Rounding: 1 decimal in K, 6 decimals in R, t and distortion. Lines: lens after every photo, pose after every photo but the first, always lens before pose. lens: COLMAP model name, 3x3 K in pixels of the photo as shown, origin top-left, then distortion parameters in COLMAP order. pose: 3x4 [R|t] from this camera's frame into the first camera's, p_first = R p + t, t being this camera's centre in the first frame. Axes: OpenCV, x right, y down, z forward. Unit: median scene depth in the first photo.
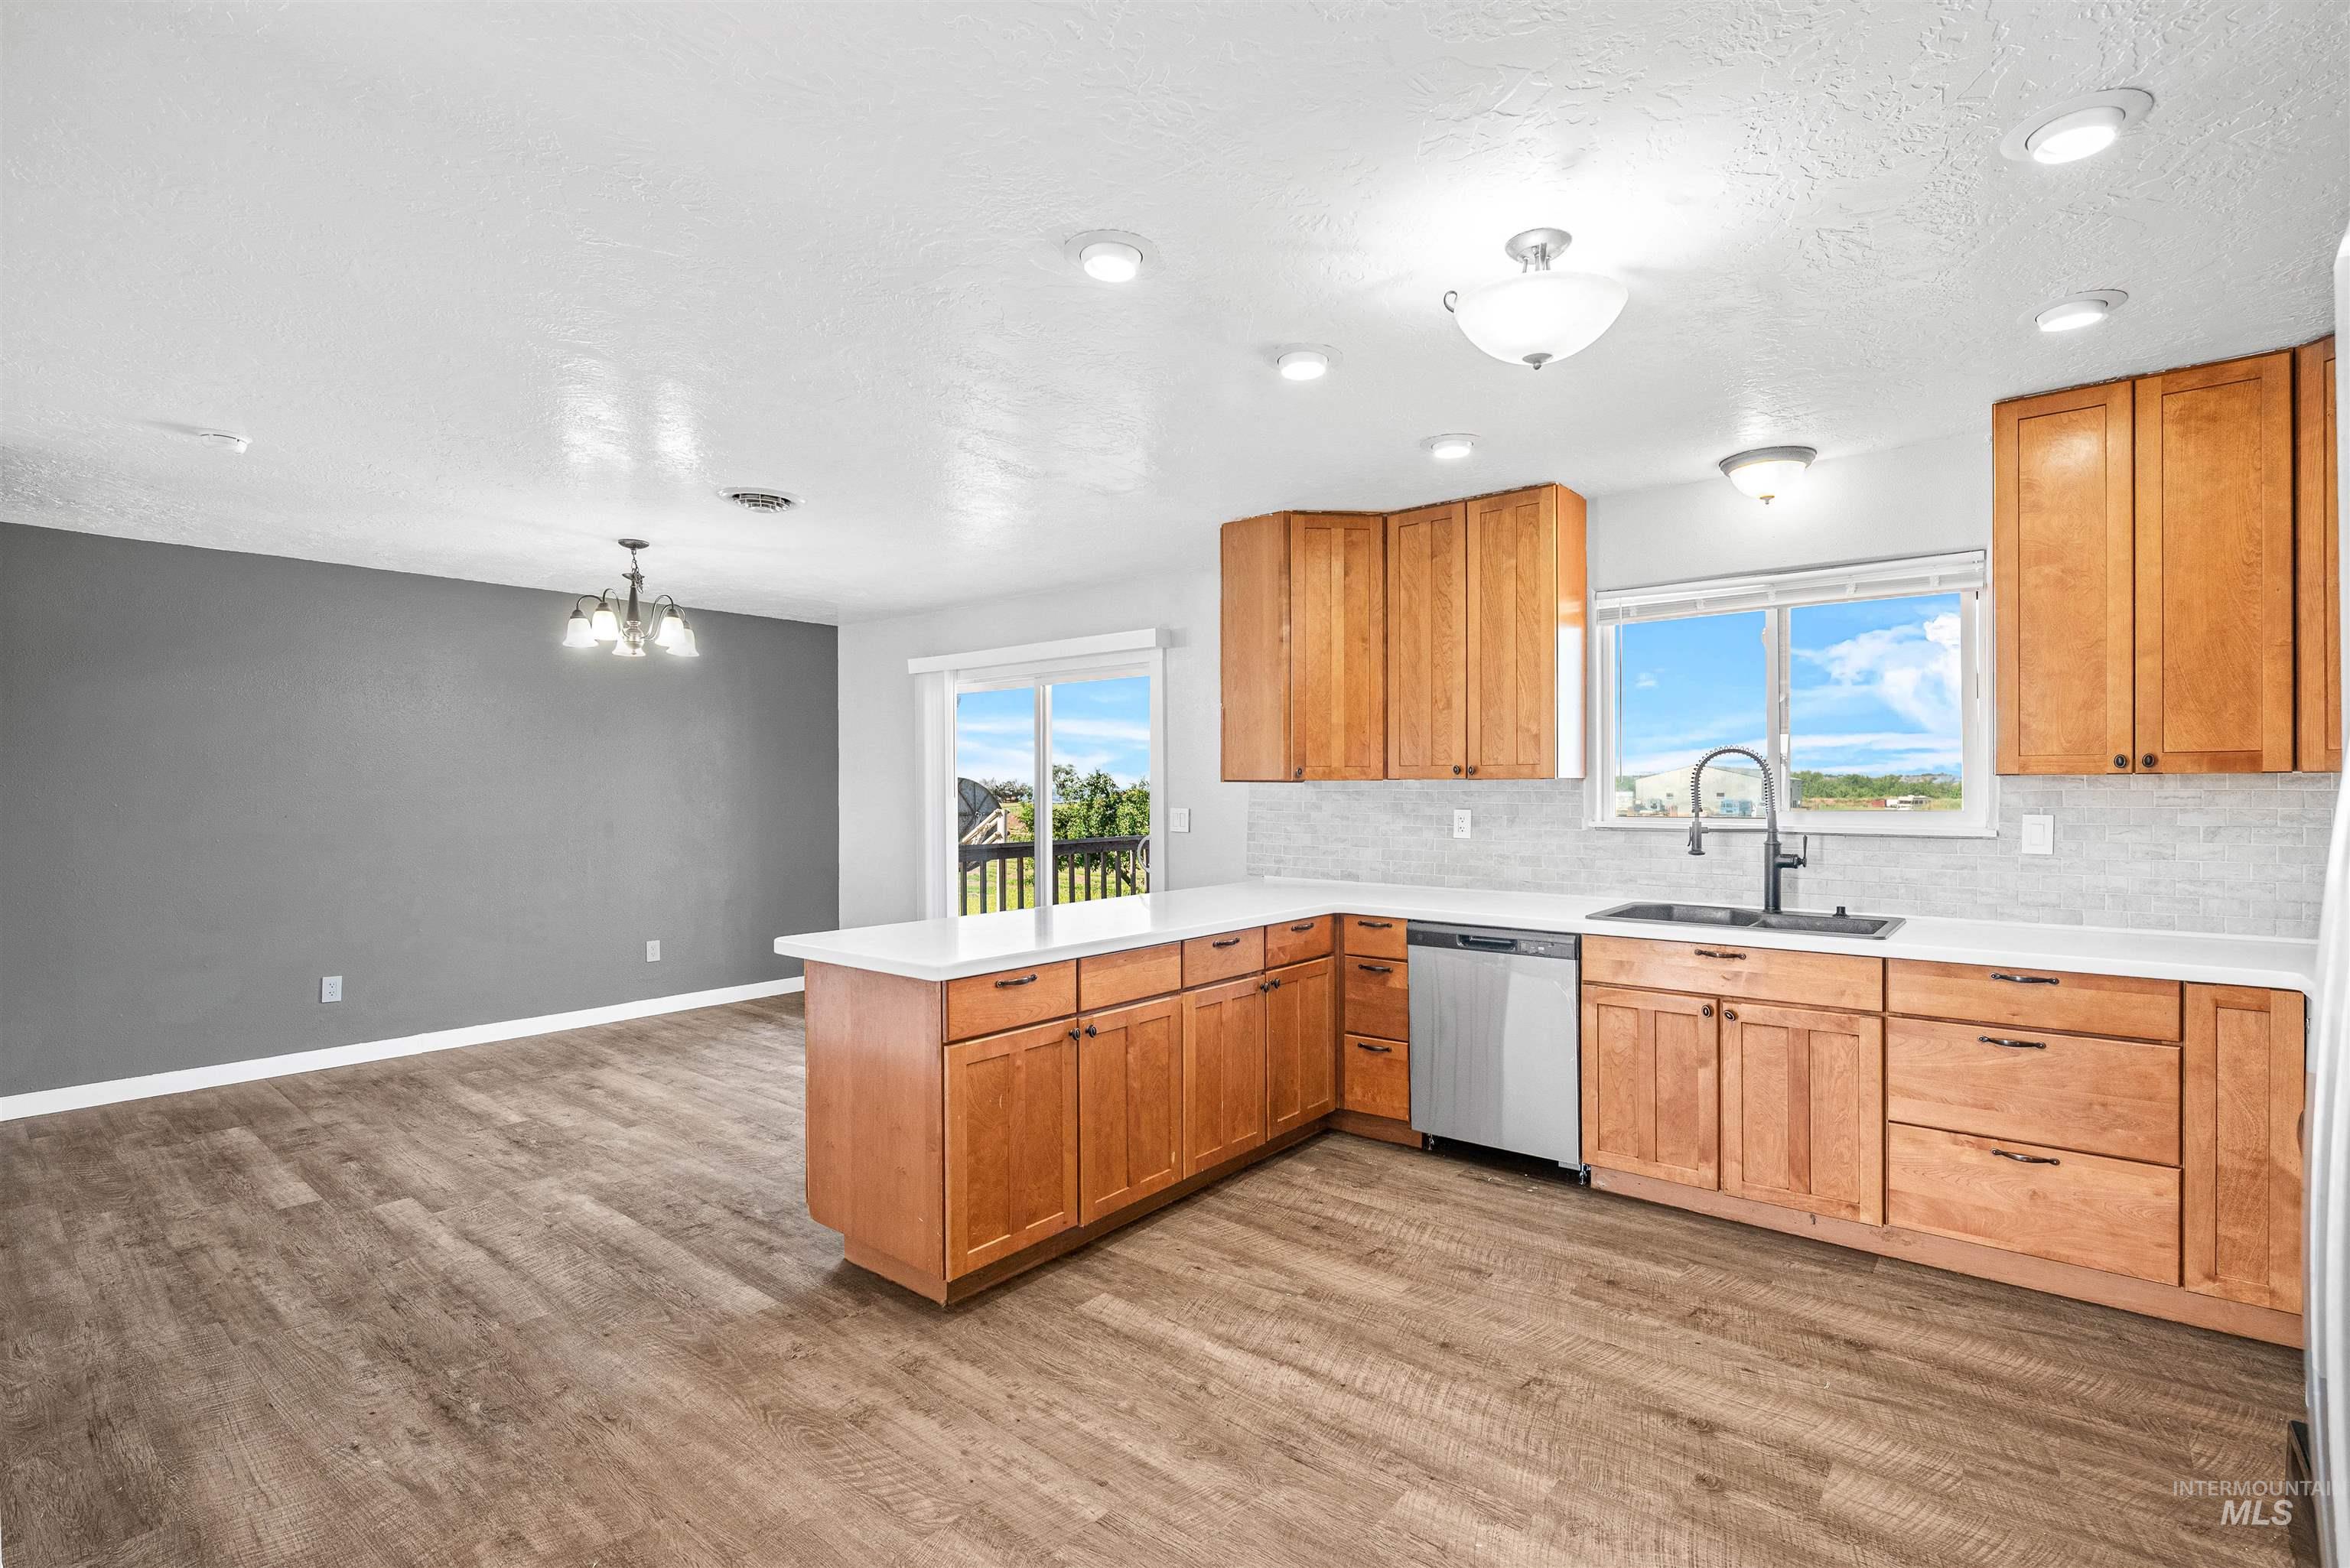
lens RADIAL K [[1048.4, 0, 1185.4], [0, 1048.4, 804.8], [0, 0, 1]] dist [-0.001602, -0.003029]
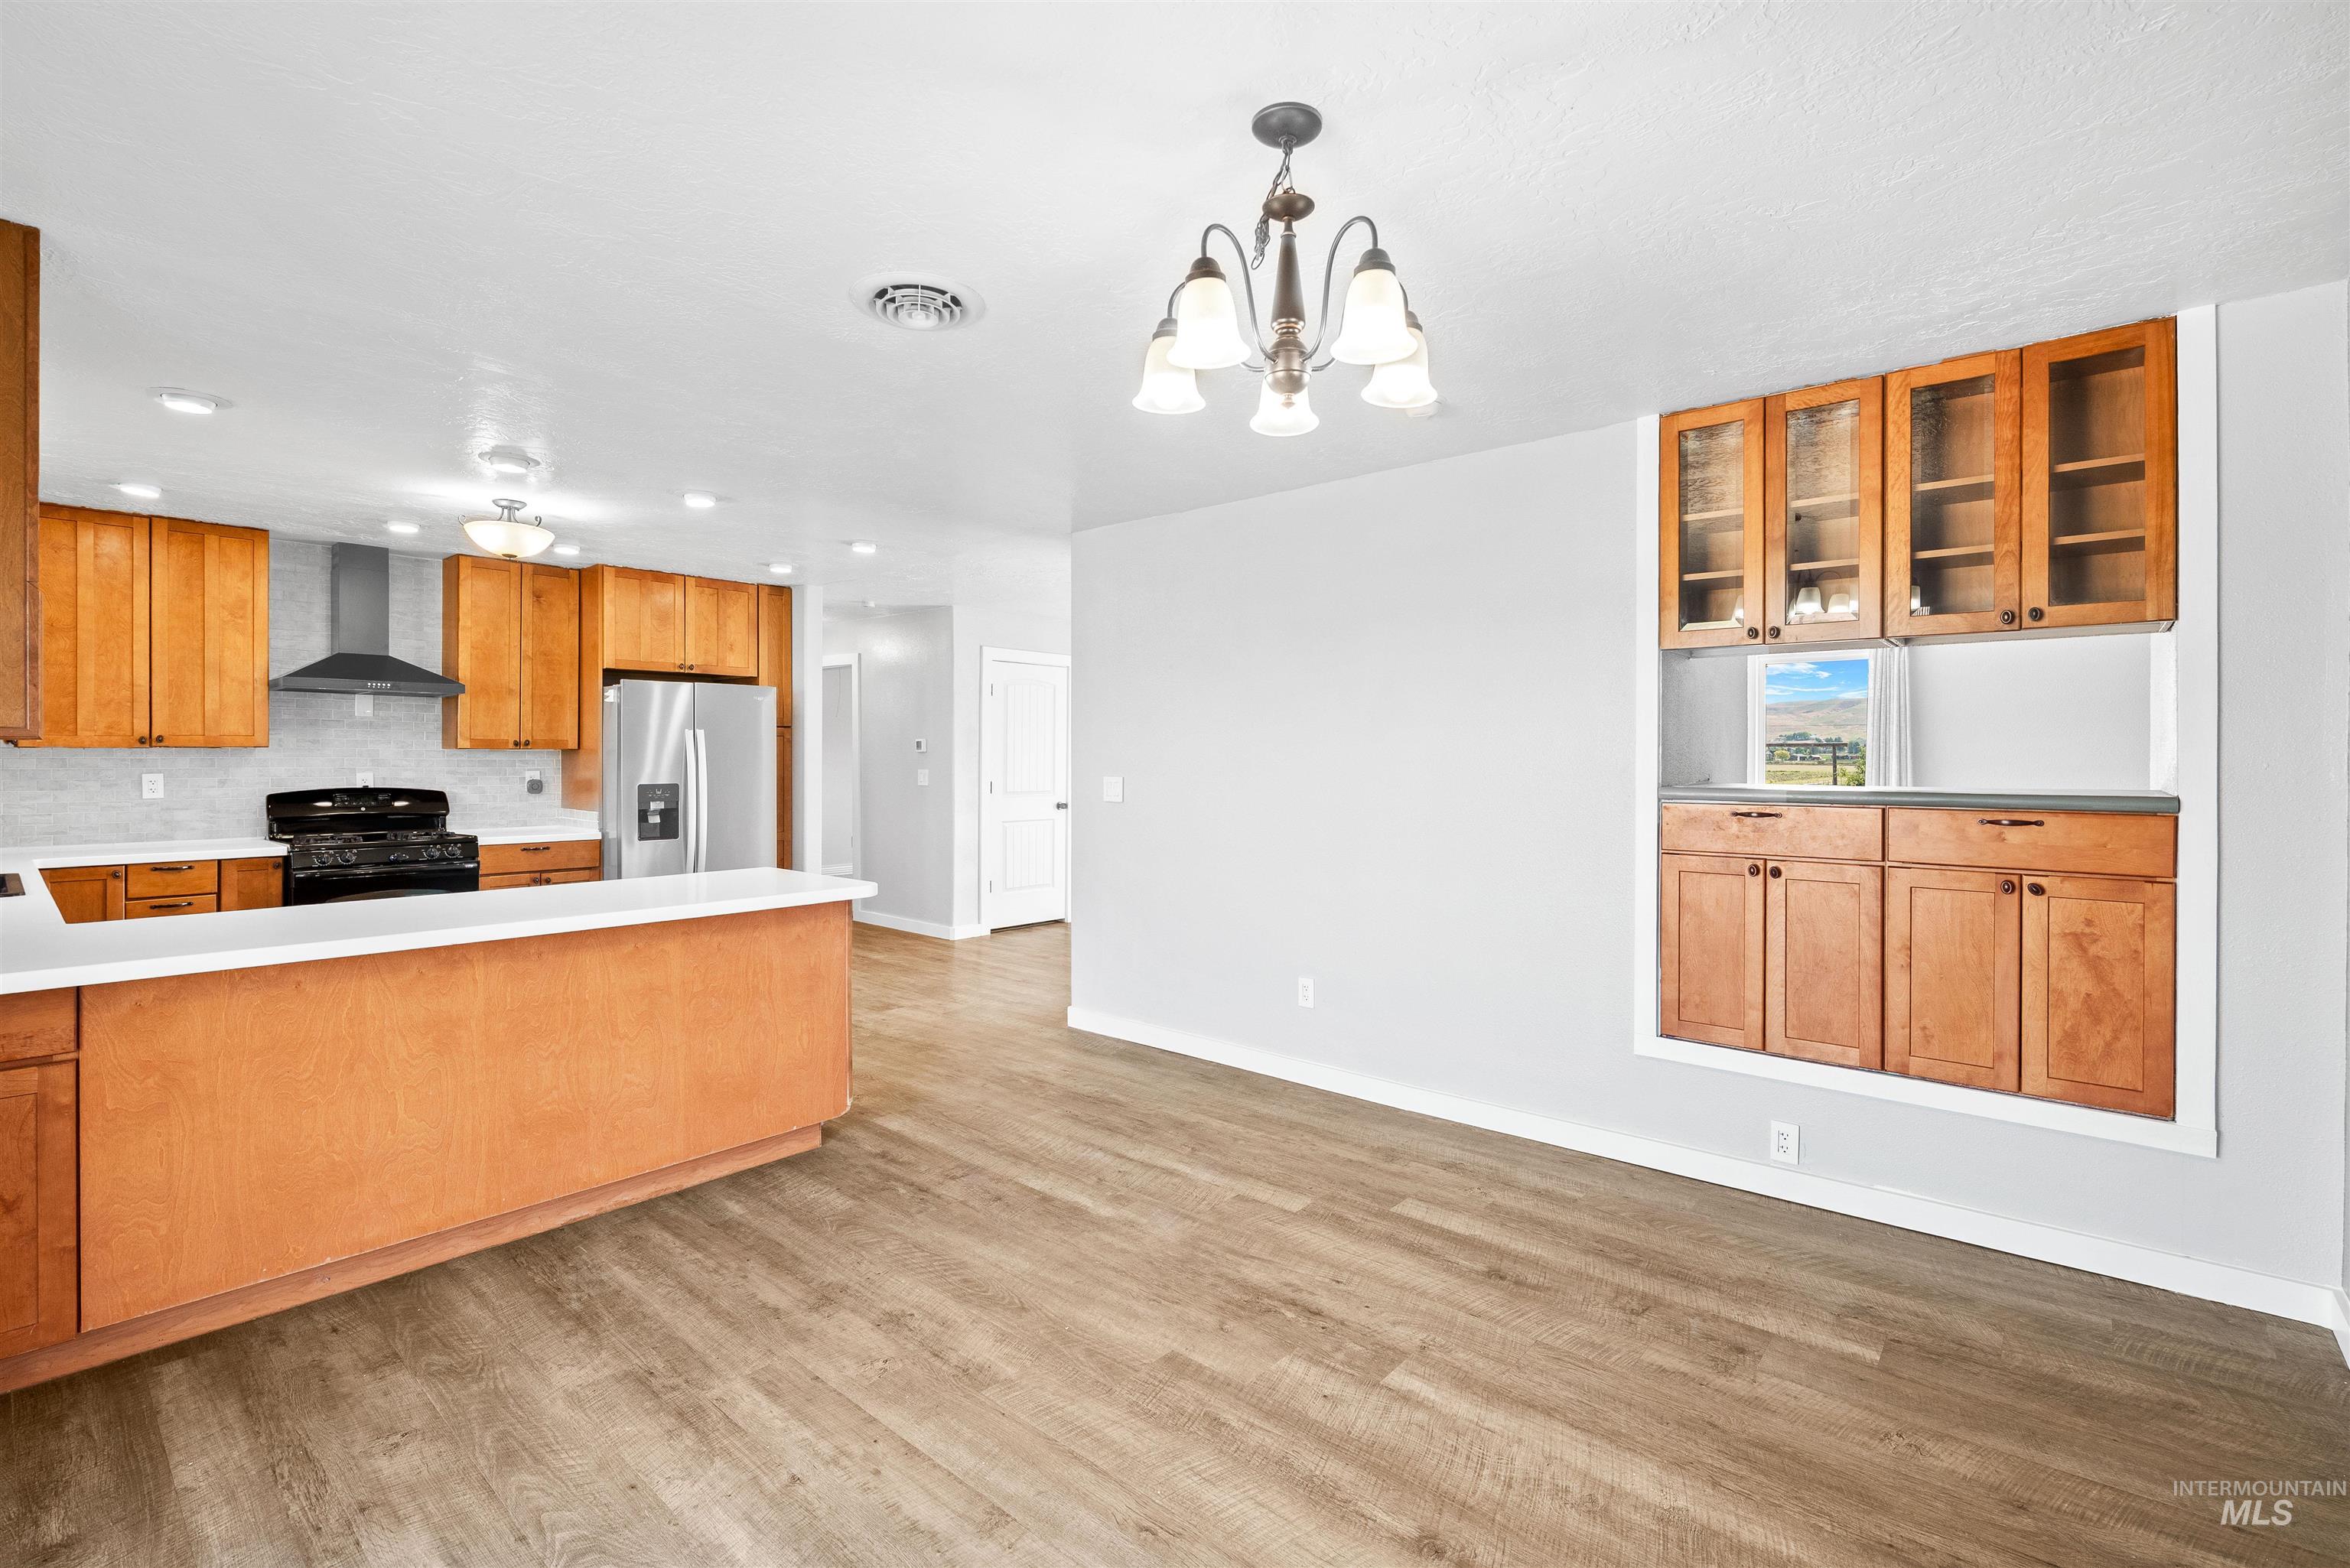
lens RADIAL K [[1048.4, 0, 1192.6], [0, 1048.4, 748.1], [0, 0, 1]] dist [-0.001602, -0.003029]
pose [[-0.999728, 0.003078, 0.023130, -0.728983], [0.003280, 0.999957, 0.008671, -0.029740], [-0.023103, 0.008744, -0.999695, 2.042053]]
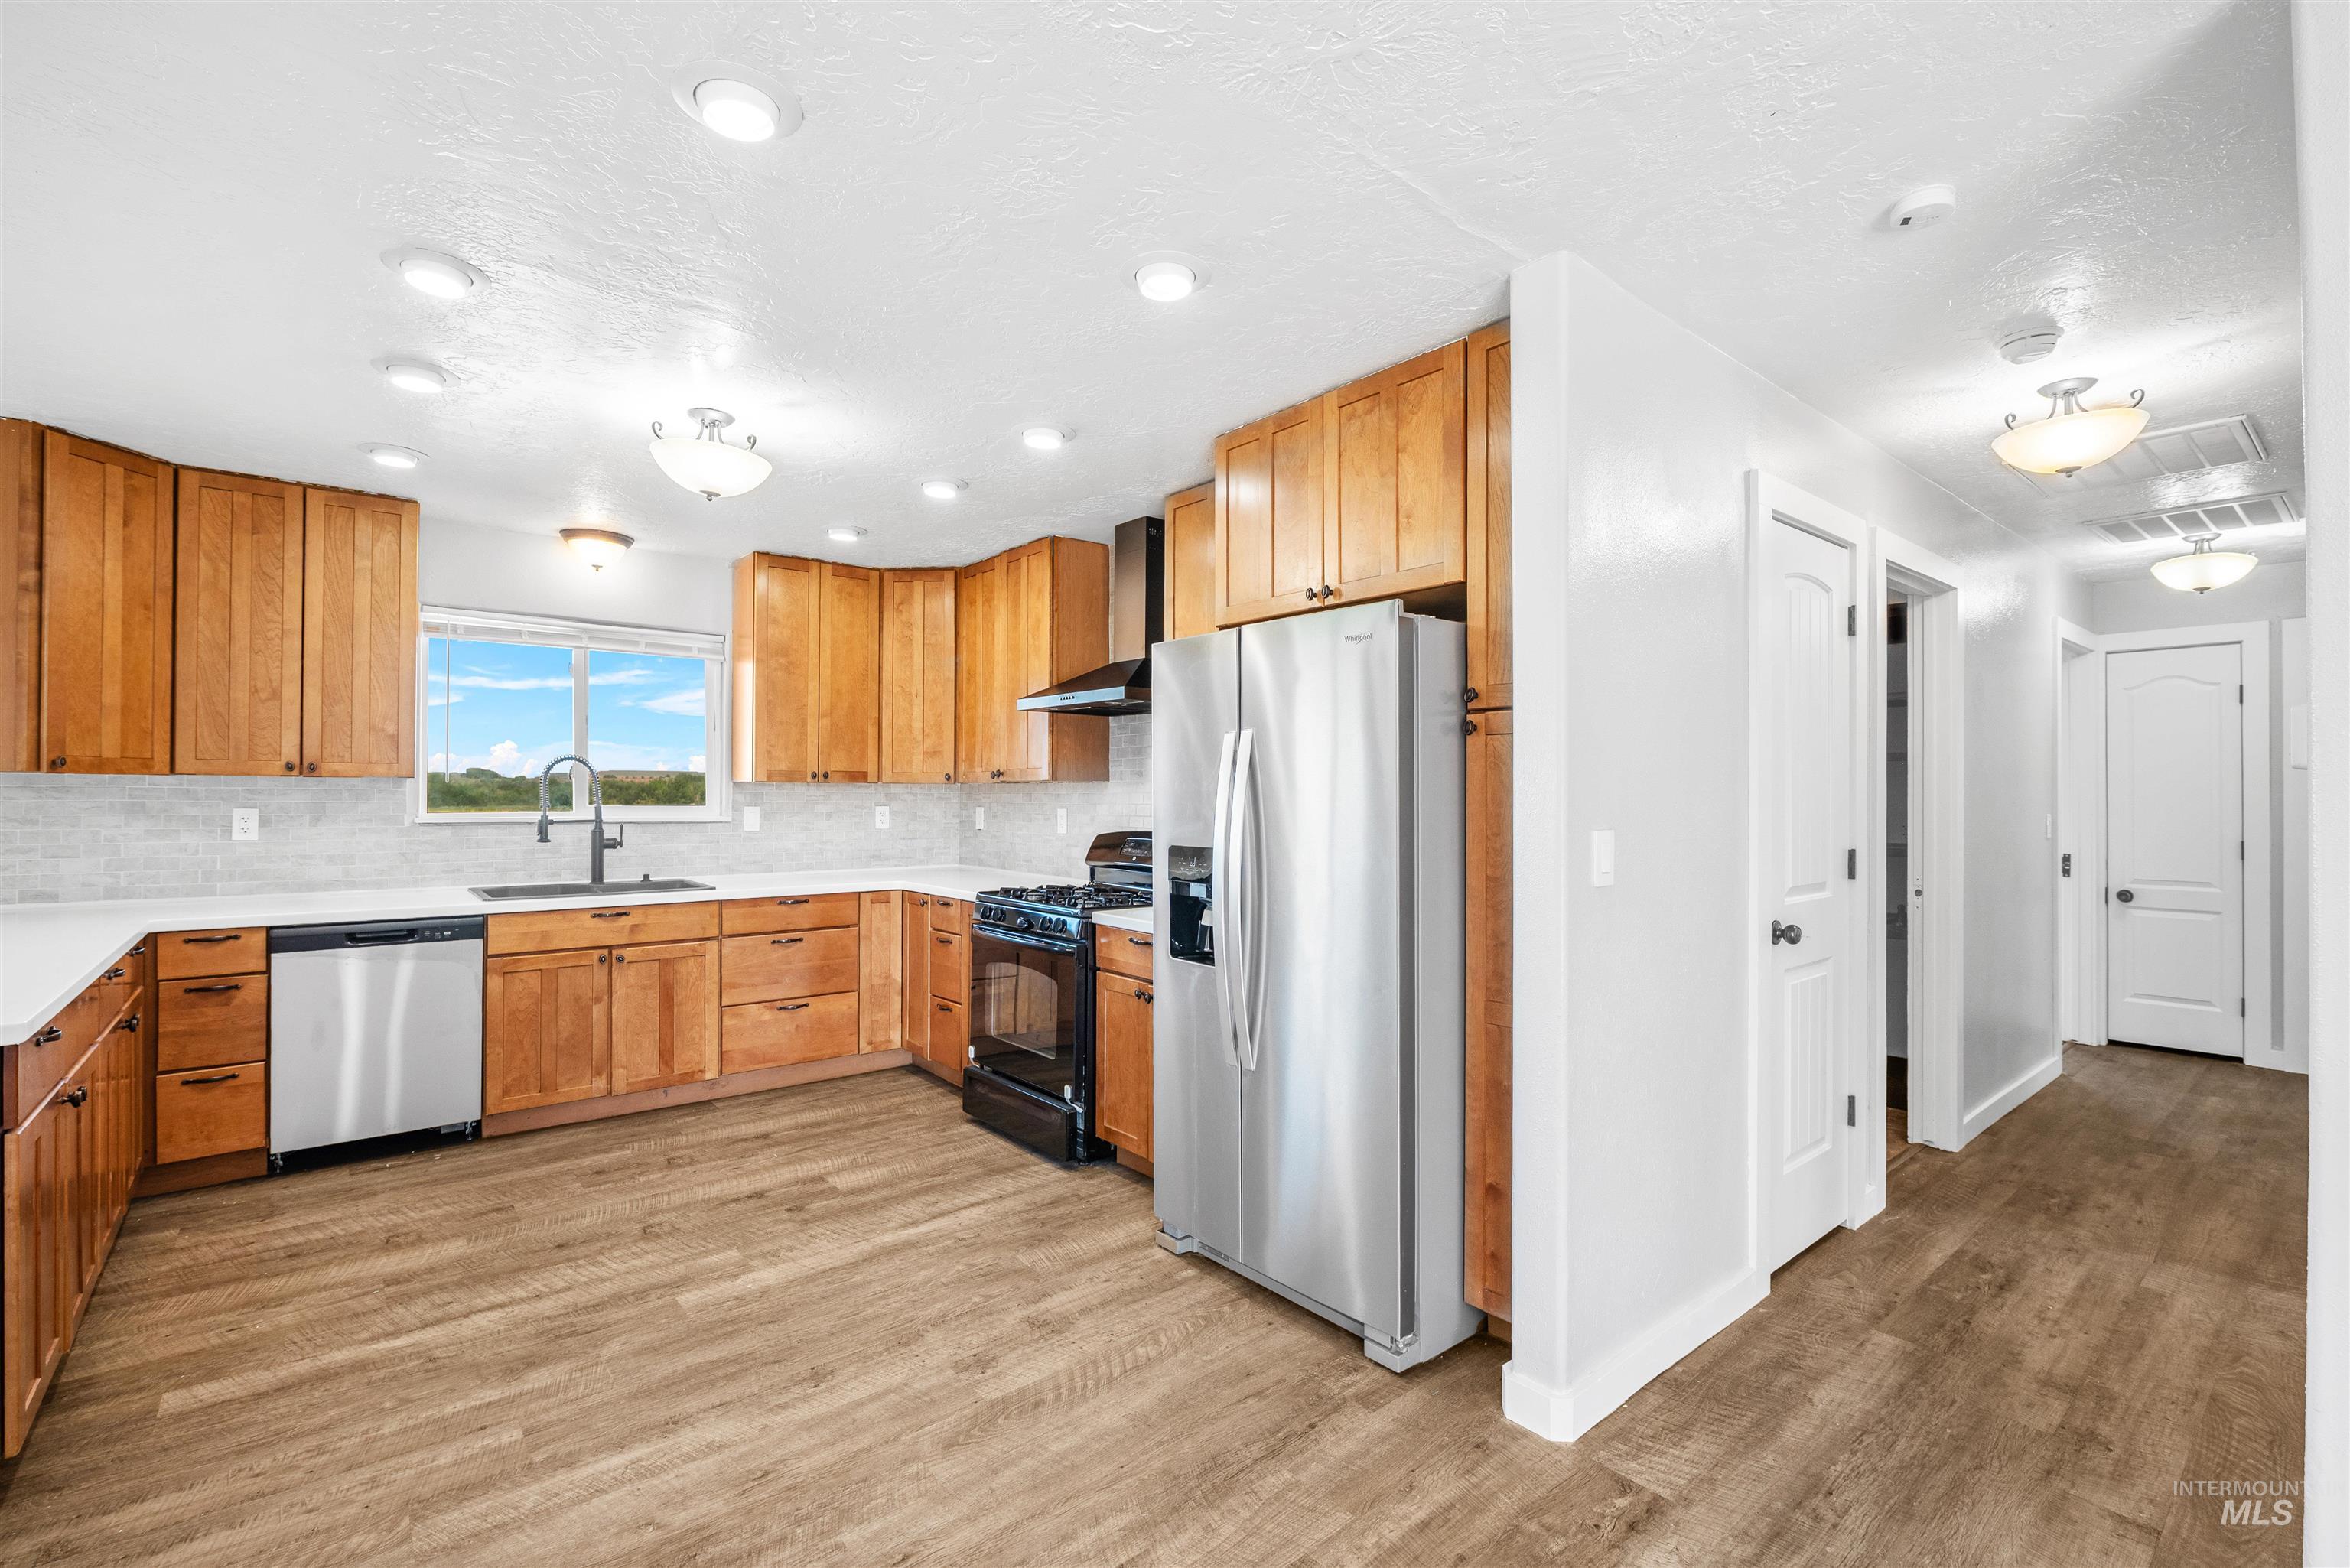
lens RADIAL K [[1048.4, 0, 1156.9], [0, 1048.4, 791.7], [0, 0, 1]] dist [-0.001602, -0.003029]
pose [[0.201589, 0.008425, 0.979434, -0.628575], [0.007994, 0.999916, -0.010246, 0.007920], [-0.979438, 0.009895, 0.201505, 0.063758]]
